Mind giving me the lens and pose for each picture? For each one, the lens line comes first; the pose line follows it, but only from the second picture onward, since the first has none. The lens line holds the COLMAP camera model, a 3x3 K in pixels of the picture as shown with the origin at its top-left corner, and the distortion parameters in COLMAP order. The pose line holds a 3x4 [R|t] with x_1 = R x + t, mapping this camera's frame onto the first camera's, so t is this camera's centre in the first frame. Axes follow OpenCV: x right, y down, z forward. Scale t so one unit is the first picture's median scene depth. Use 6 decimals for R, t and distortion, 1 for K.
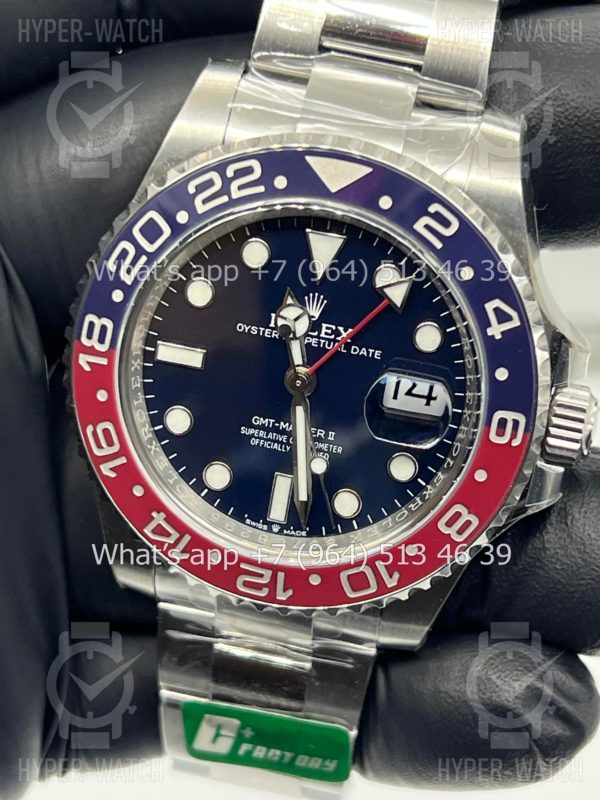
lens RADIAL K [[1833.0, 0, 299.5], [0, 1833.0, 410.6], [0, 0, 1]] dist [0.104083, -0.233641]
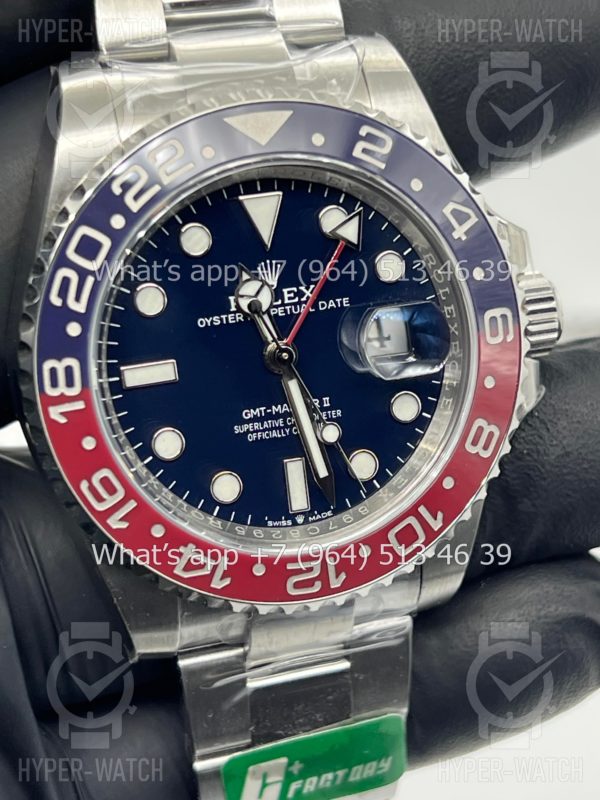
lens RADIAL K [[1833.0, 0, 299.5], [0, 1833.0, 410.6], [0, 0, 1]] dist [0.104083, -0.233641]
pose [[0.868117, -0.325786, 0.374482, -0.348500], [0.361204, 0.932112, -0.026433, 0.037911], [-0.340447, 0.158212, 0.926857, 0.134184]]
